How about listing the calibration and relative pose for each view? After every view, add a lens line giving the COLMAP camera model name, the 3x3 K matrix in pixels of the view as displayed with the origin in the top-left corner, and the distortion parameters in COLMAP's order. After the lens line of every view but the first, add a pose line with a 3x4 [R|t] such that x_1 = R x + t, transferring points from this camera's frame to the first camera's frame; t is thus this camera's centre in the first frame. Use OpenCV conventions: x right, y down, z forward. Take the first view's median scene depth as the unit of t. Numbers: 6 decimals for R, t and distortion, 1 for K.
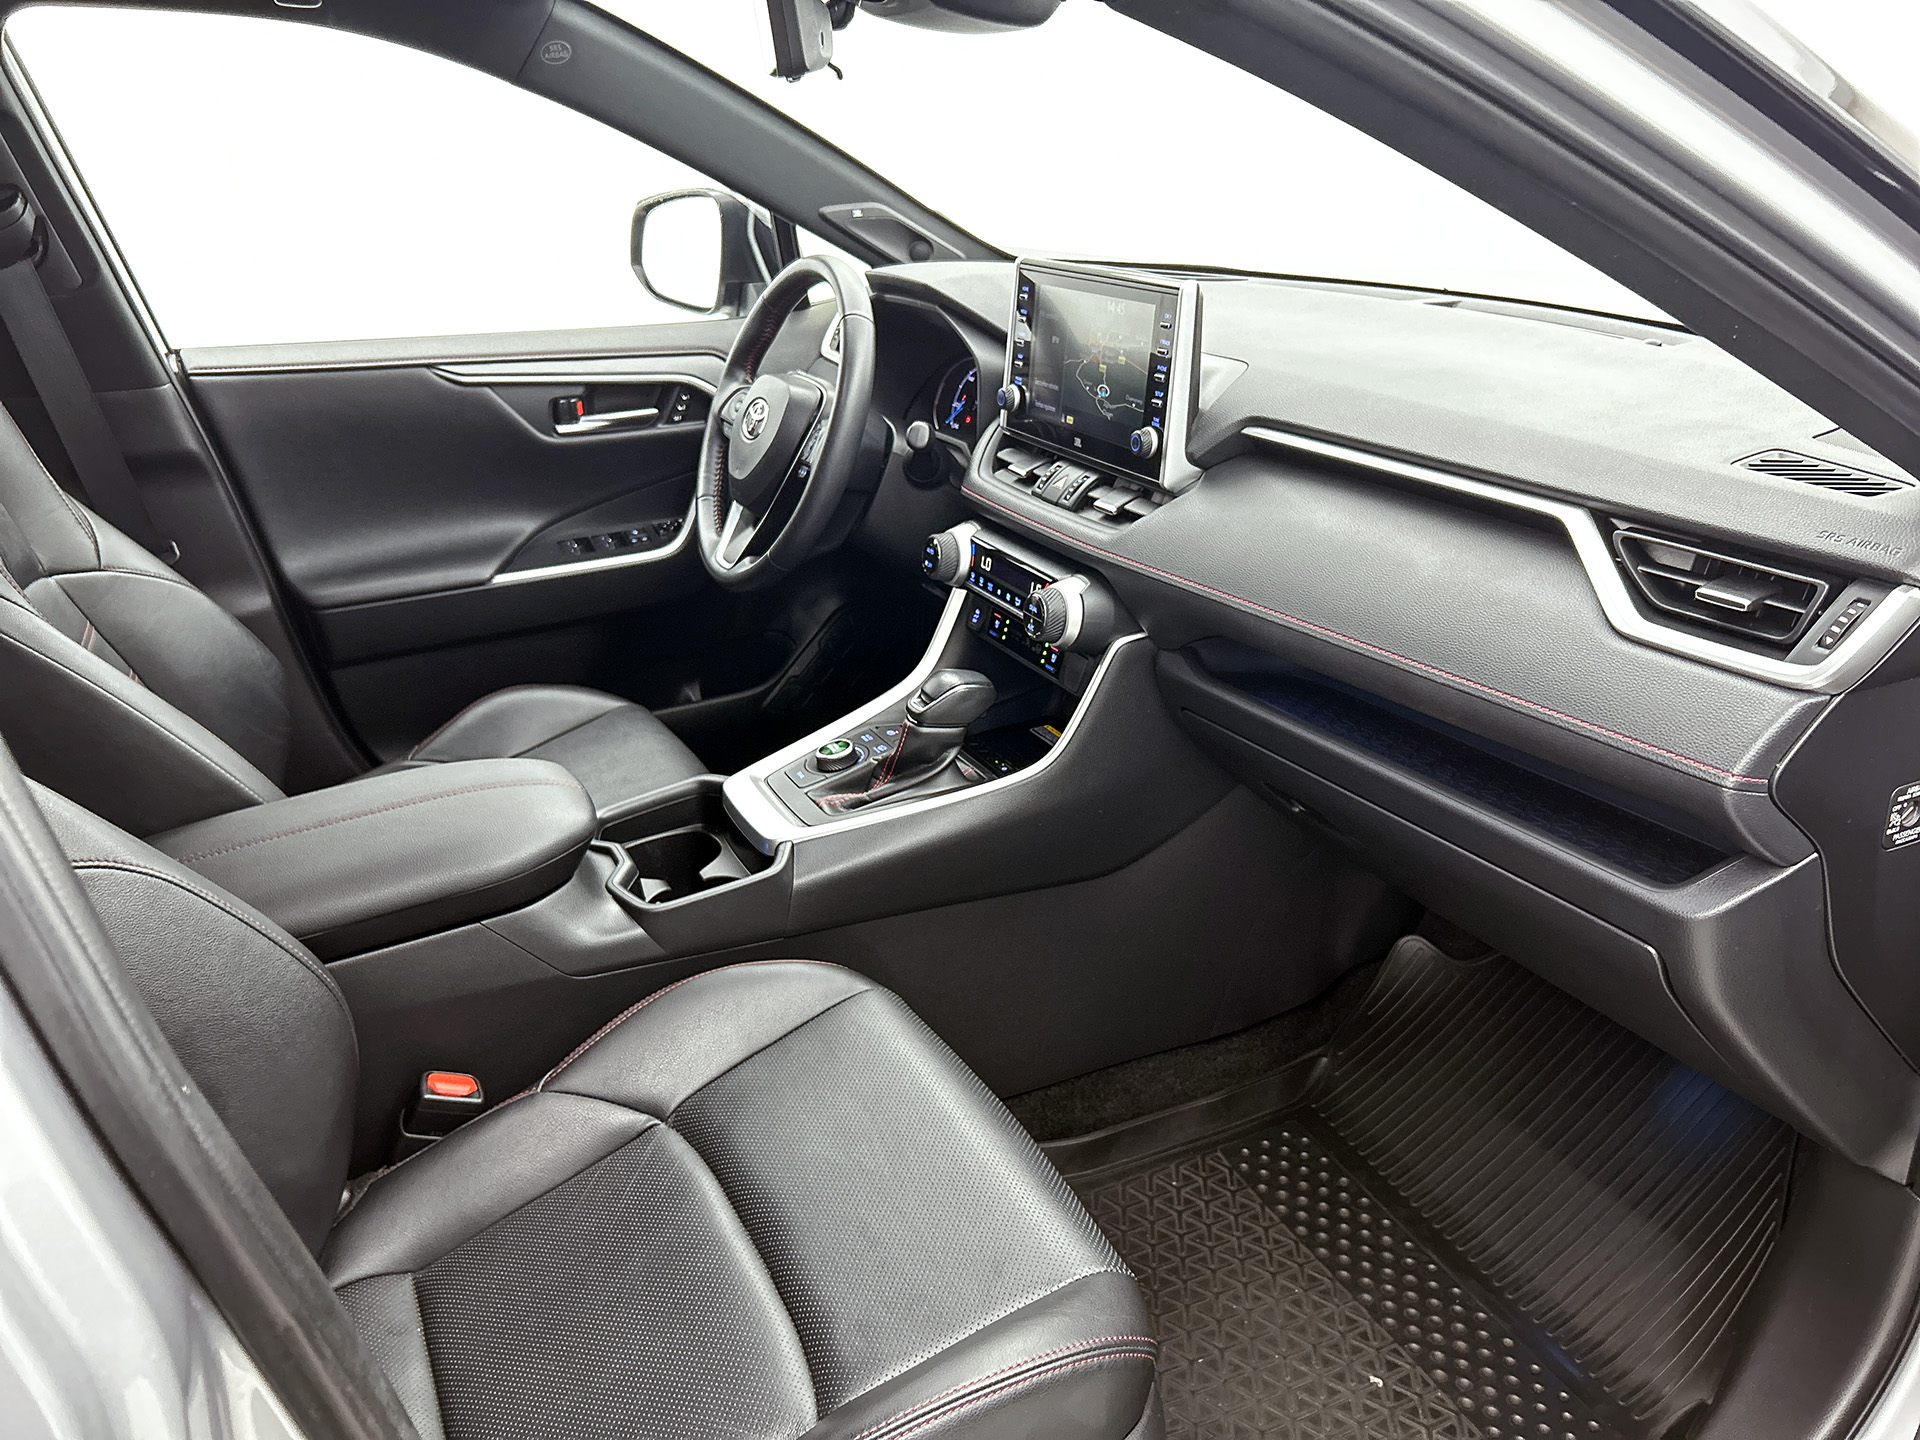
lens RADIAL K [[1495.9, 0, 975.1], [0, 1495.9, 702.8], [0, 0, 1]] dist [0.040667, -0.032941]
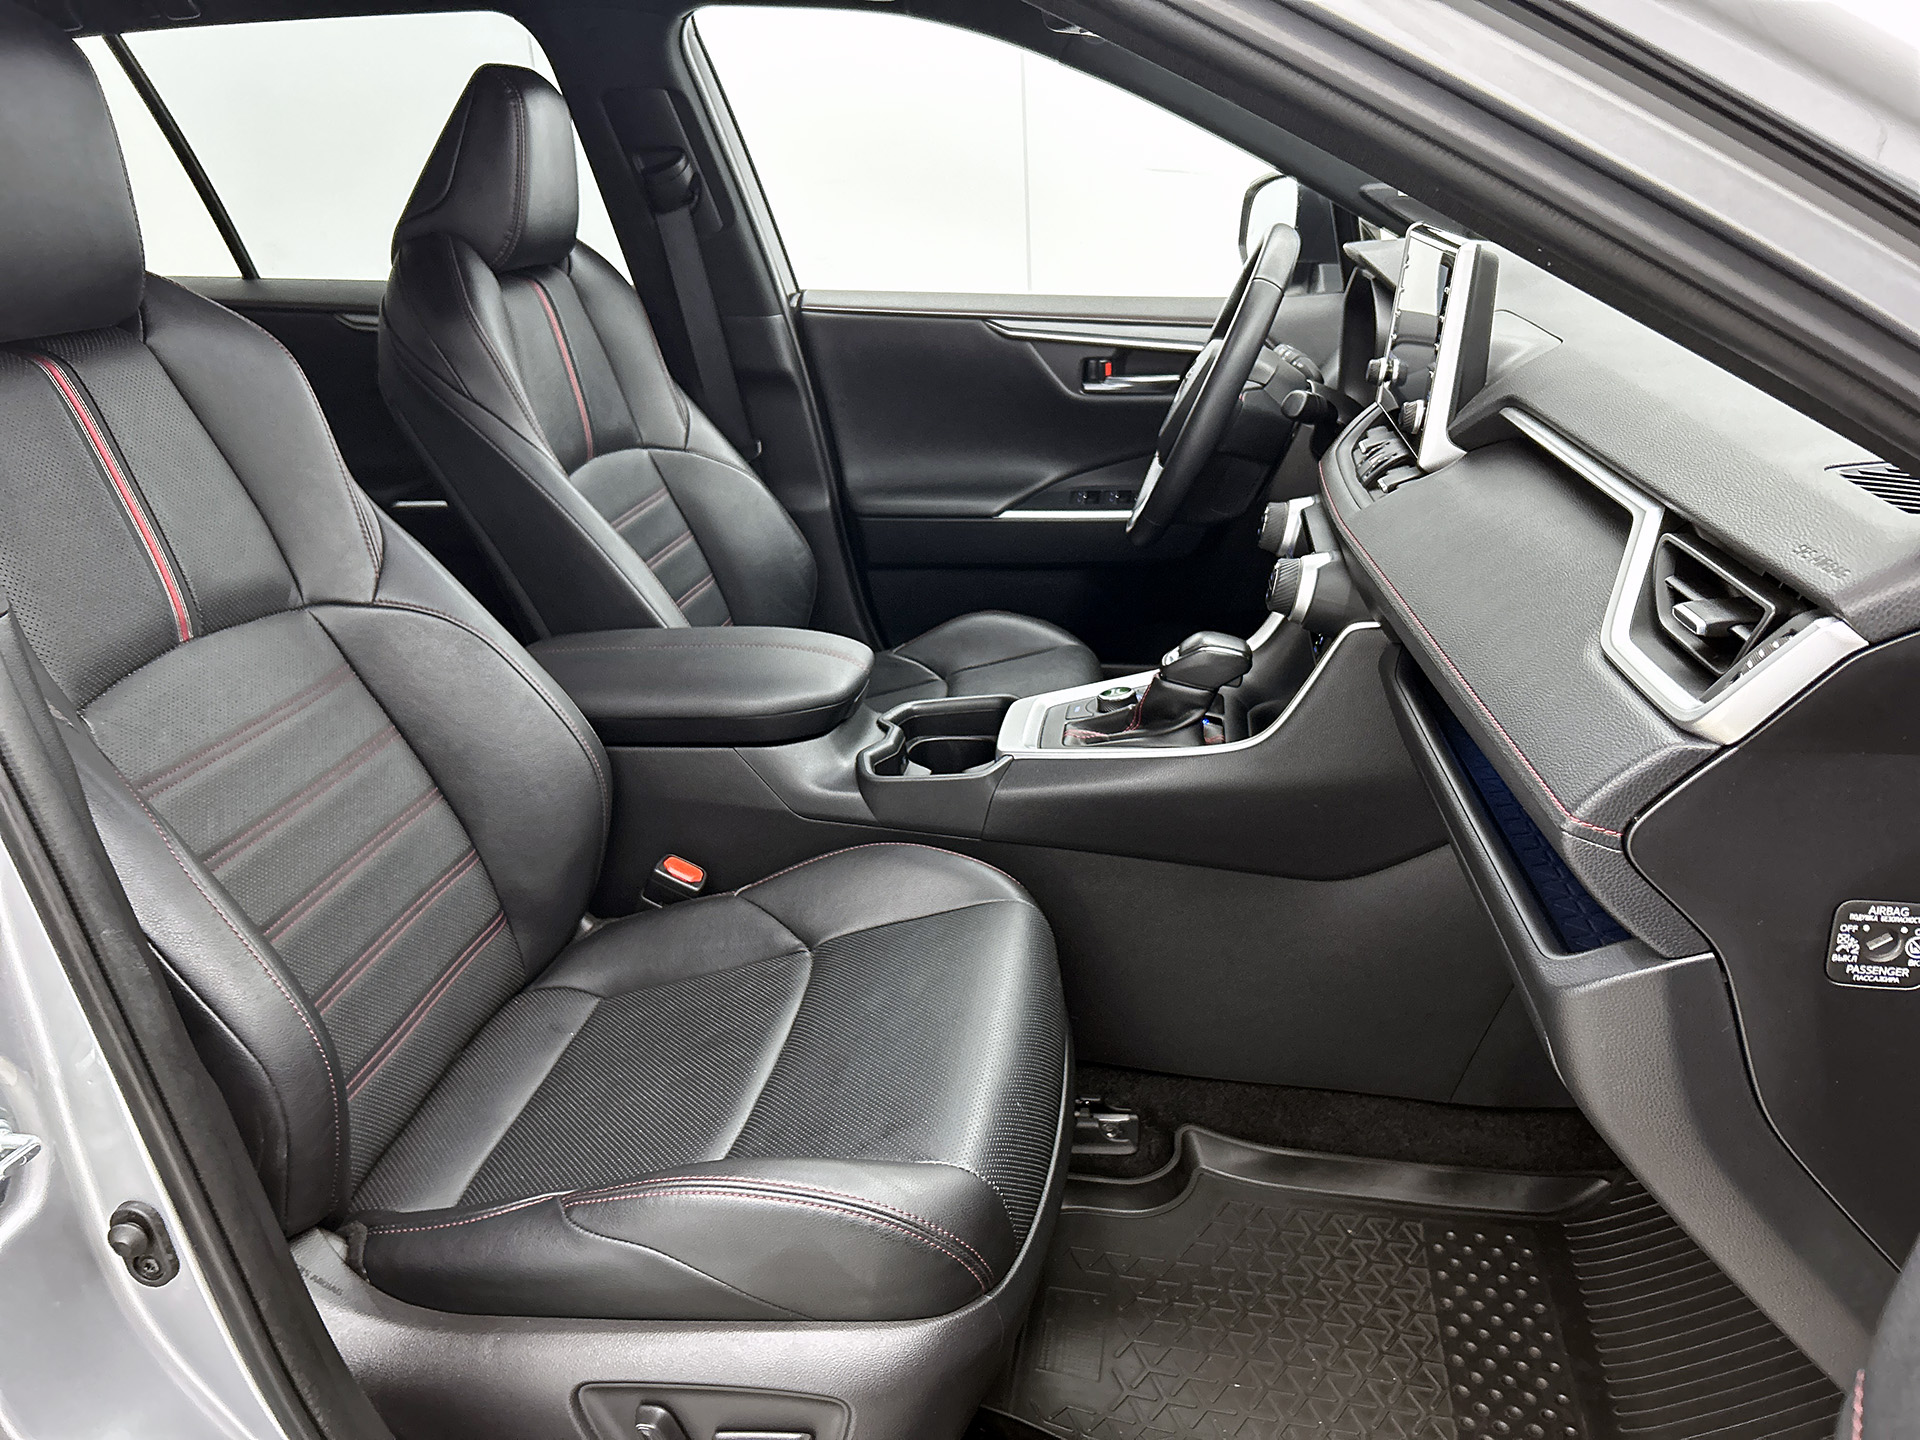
lens RADIAL K [[1495.9, 0, 971.3], [0, 1495.9, 737.1], [0, 0, 1]] dist [0.040667, -0.032941]
pose [[0.807801, 0.215636, -0.548597, 0.382062], [-0.214538, 0.974408, 0.067105, 0.012405], [0.549027, 0.063487, 0.833390, 0.083782]]
